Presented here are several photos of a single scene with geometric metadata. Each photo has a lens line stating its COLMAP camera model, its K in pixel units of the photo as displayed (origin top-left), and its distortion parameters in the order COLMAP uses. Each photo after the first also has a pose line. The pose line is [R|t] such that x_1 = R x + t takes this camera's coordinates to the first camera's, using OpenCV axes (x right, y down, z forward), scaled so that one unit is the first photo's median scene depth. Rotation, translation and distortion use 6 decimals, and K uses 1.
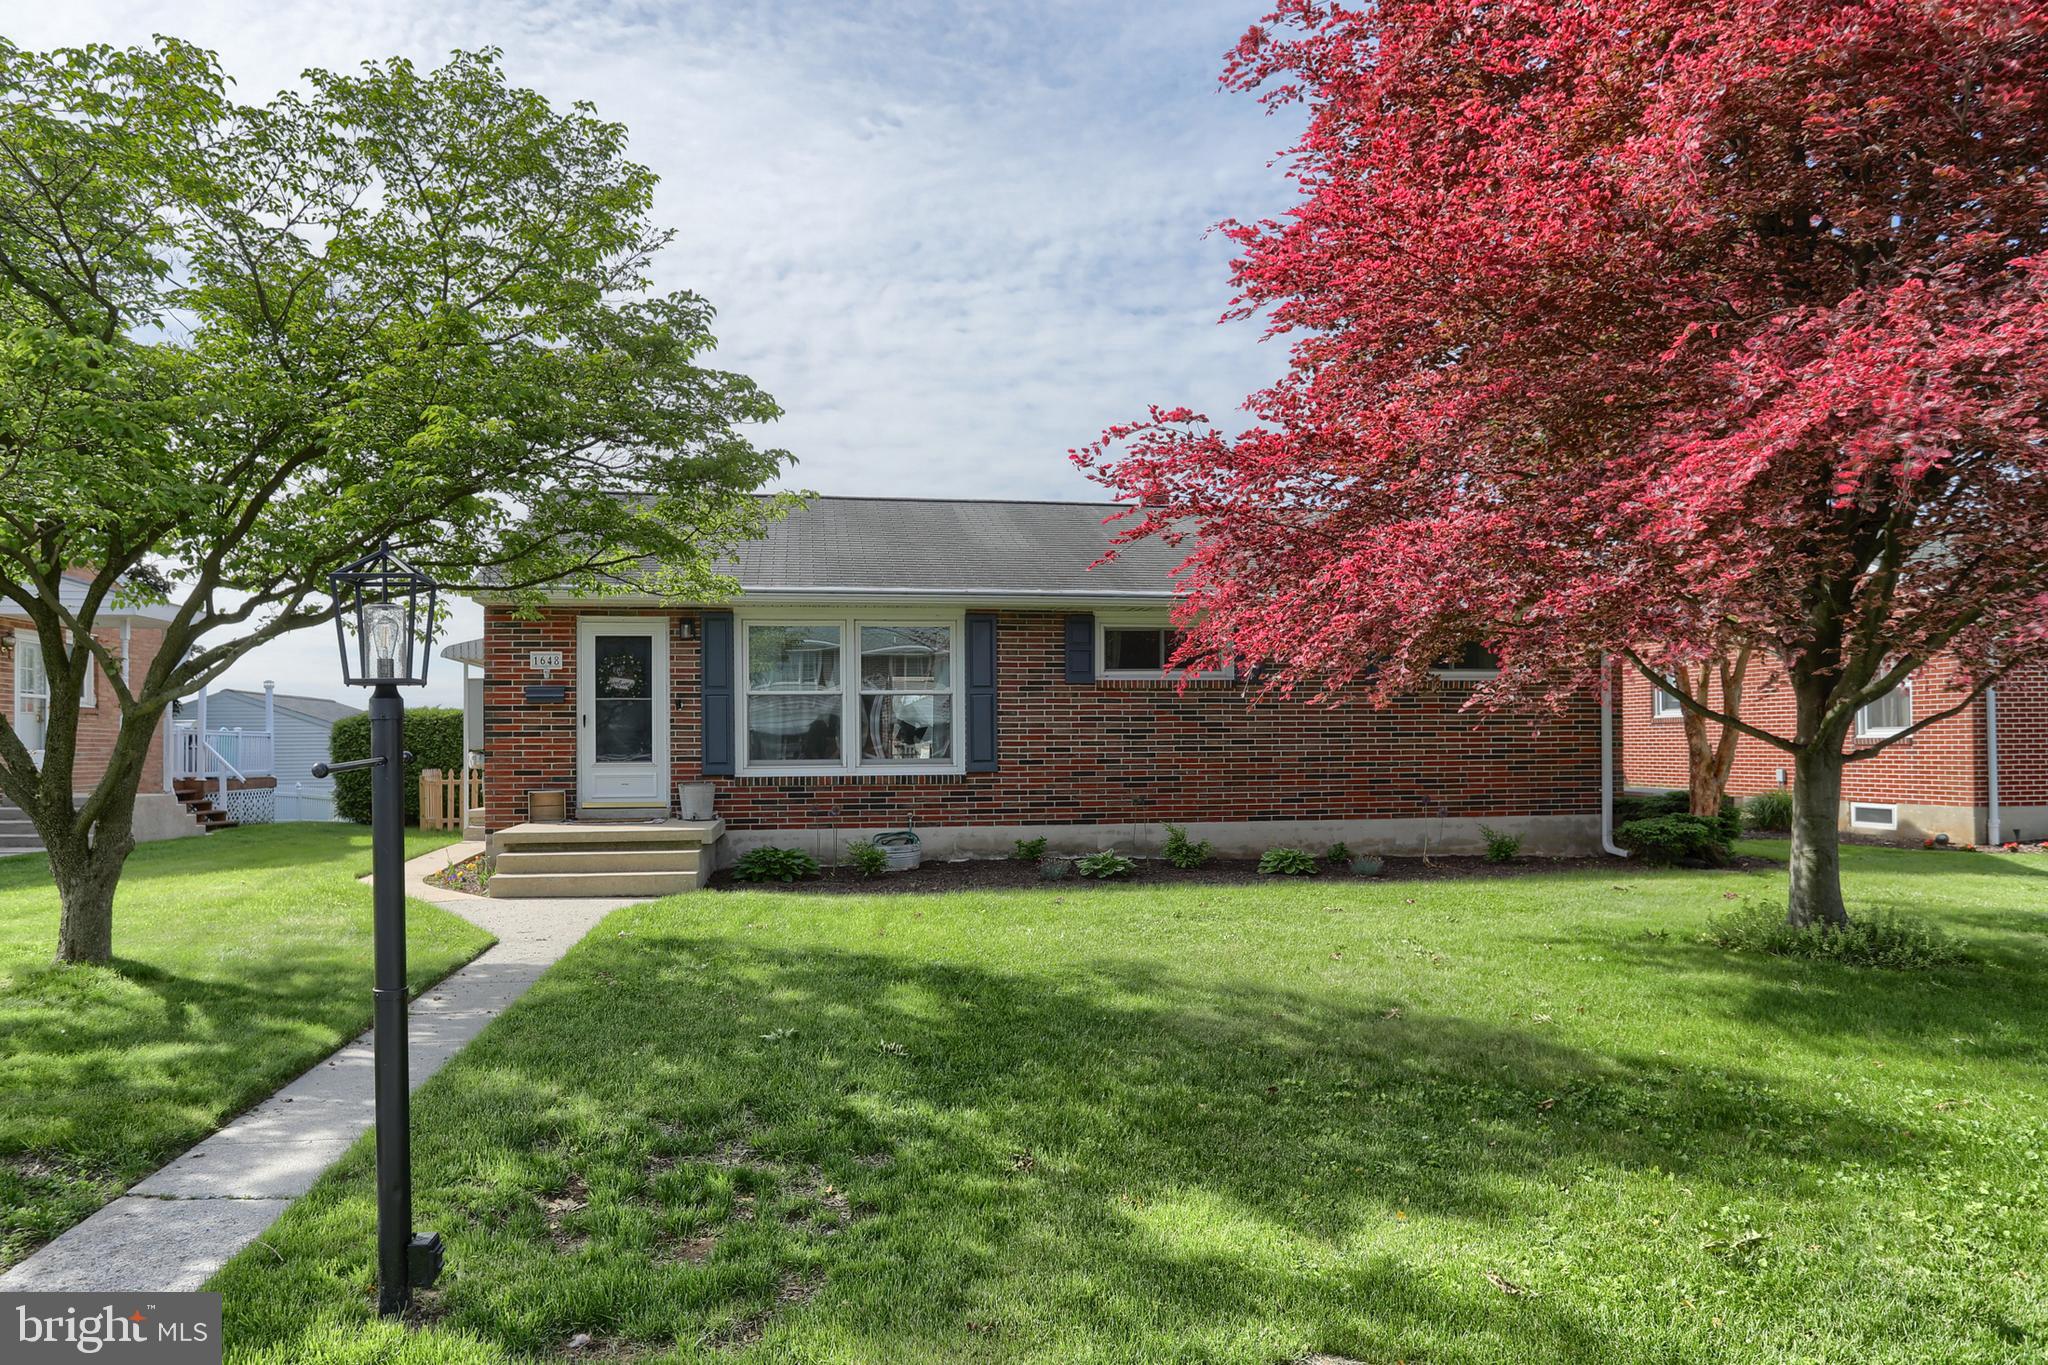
lens RADIAL K [[1148.7, 0, 1099.5], [0, 1148.7, 691.4], [0, 0, 1]] dist [-0.037958, 0.016347]
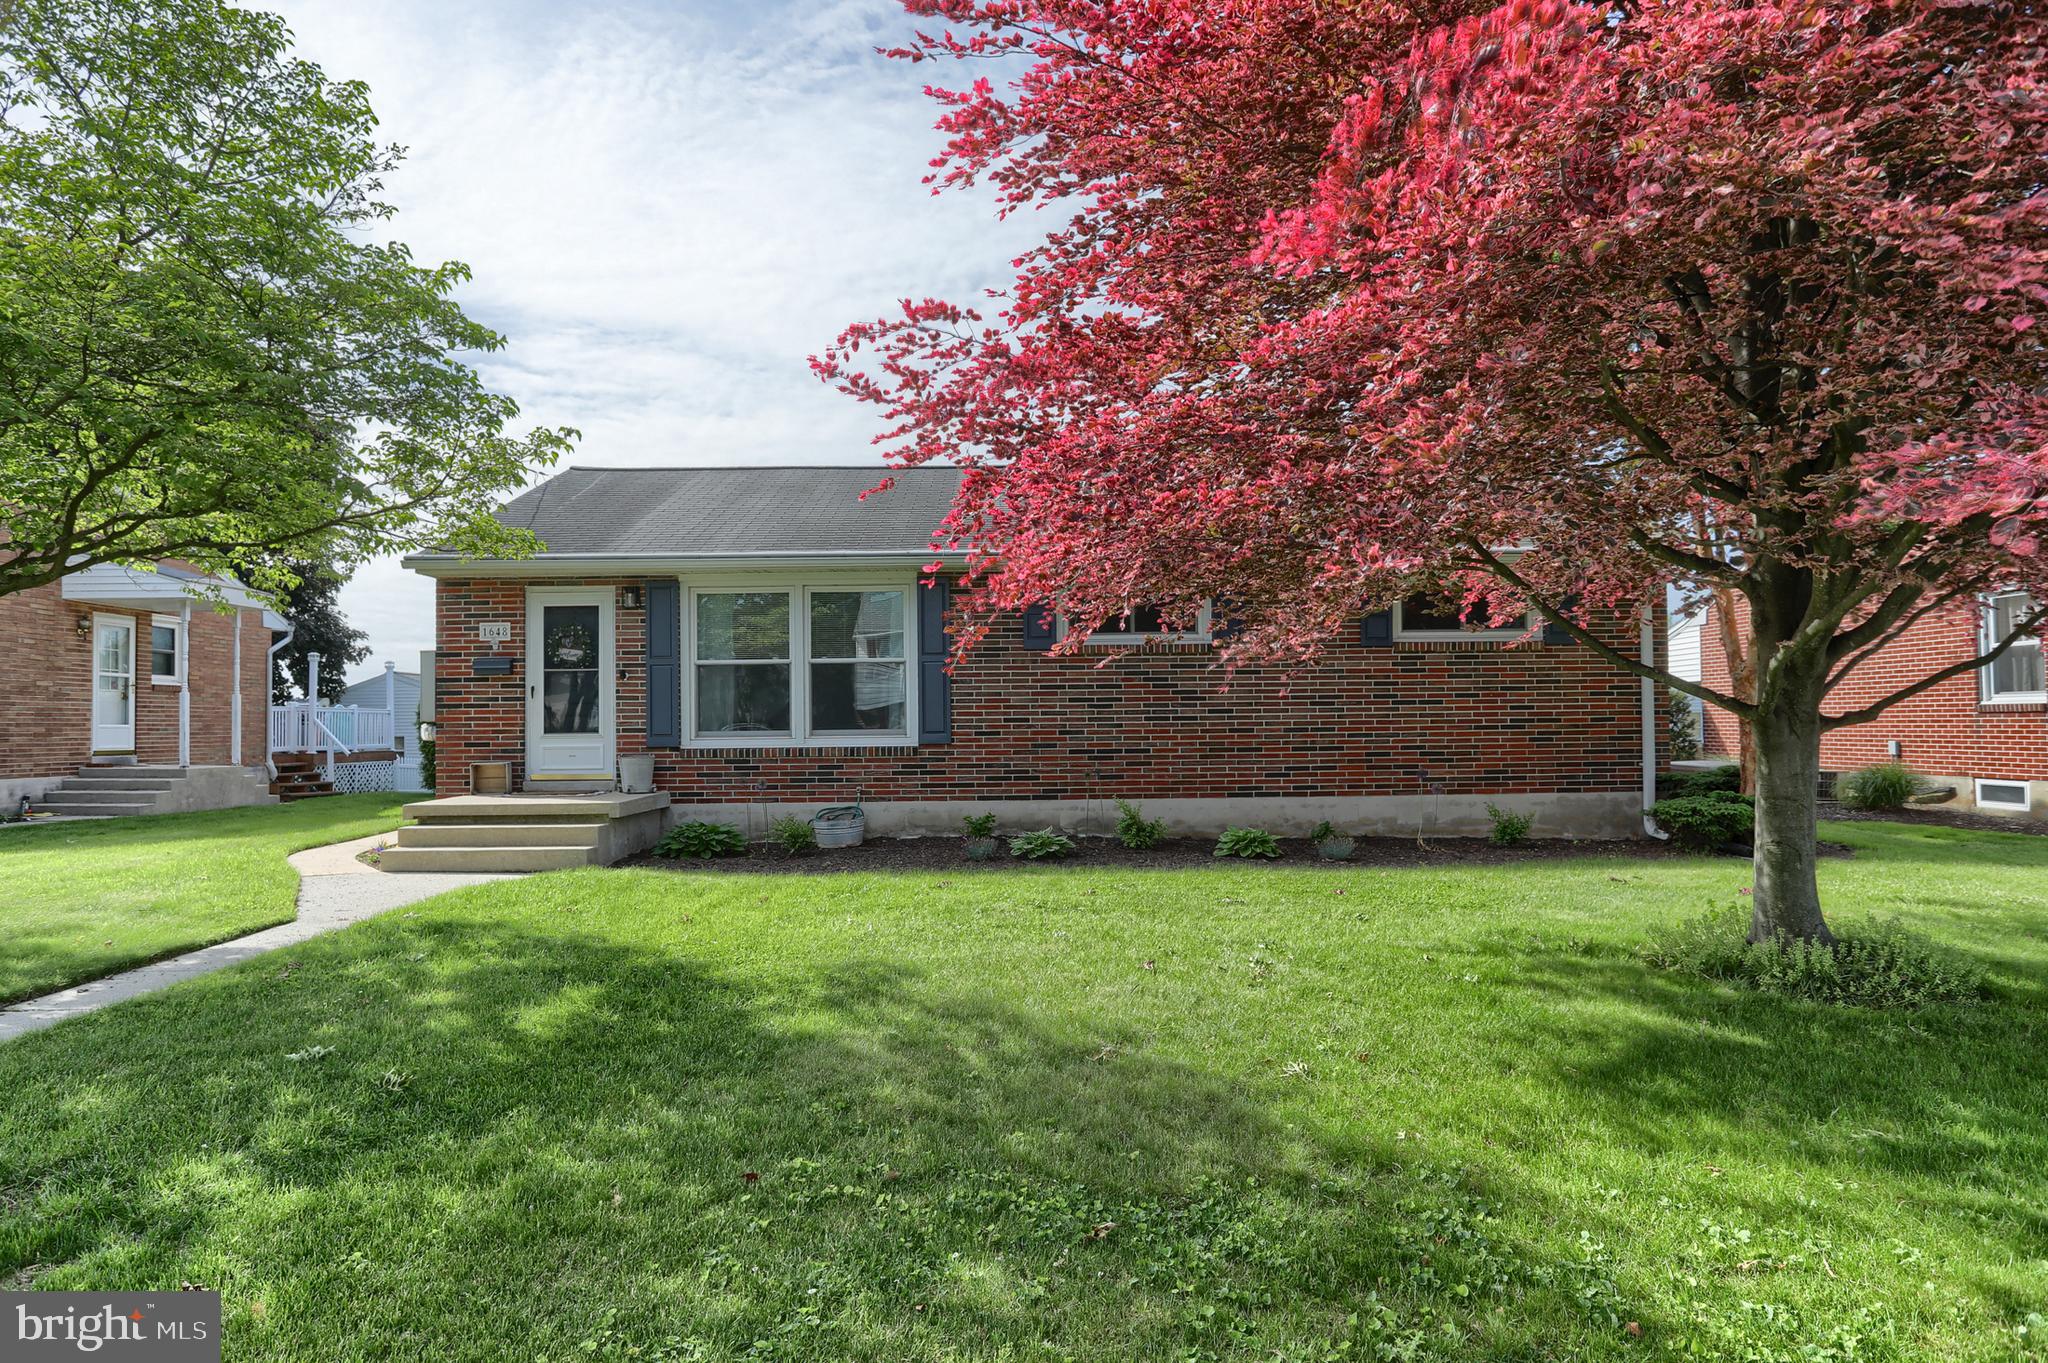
lens RADIAL K [[1148.7, 0, 1025.8], [0, 1148.7, 684.0], [0, 0, 1]] dist [-0.037958, 0.016347]
pose [[0.991005, -0.007400, -0.133622, 0.104178], [0.009557, 0.999834, 0.015513, 0.007493], [0.133485, -0.016651, 0.990911, 0.079698]]
